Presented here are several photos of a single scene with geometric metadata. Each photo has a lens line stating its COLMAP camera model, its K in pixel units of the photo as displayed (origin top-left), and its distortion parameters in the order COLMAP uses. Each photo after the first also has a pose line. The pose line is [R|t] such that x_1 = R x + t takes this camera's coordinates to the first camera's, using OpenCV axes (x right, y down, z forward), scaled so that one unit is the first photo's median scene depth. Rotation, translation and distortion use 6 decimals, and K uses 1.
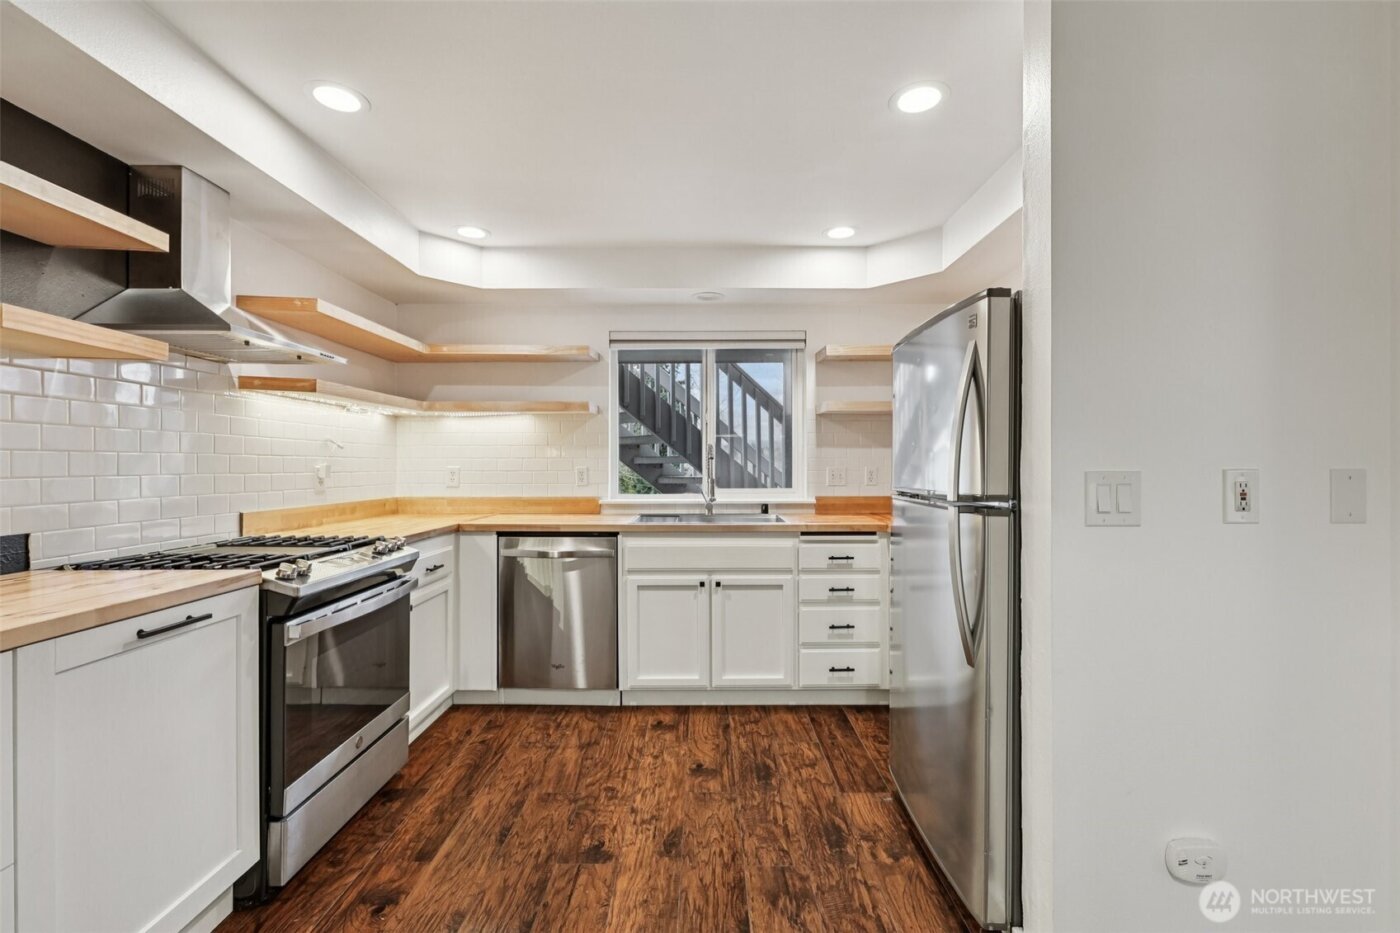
lens RADIAL K [[618.8, 0, 703.1], [0, 618.8, 472.2], [0, 0, 1]] dist [0.001438, 0.000745]
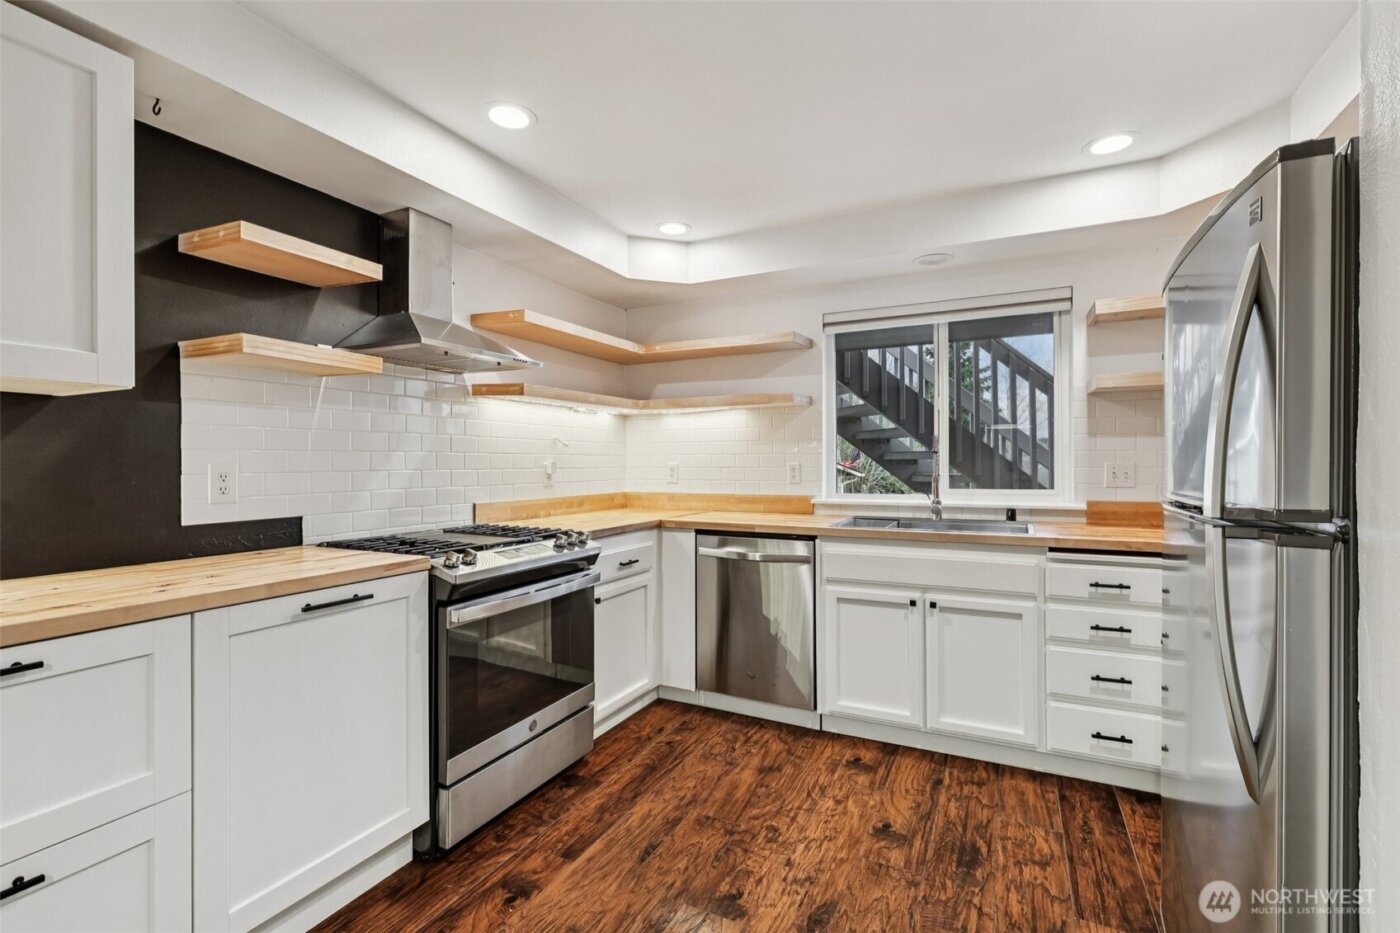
lens RADIAL K [[621.8, 0, 704.8], [0, 621.8, 466.1], [0, 0, 1]] dist [-0.000020, 0.001280]
pose [[0.897013, -0.000463, -0.442004, 0.142683], [-0.001543, 0.999990, -0.004180, 0.000365], [0.442002, 0.004432, 0.897003, 0.150630]]
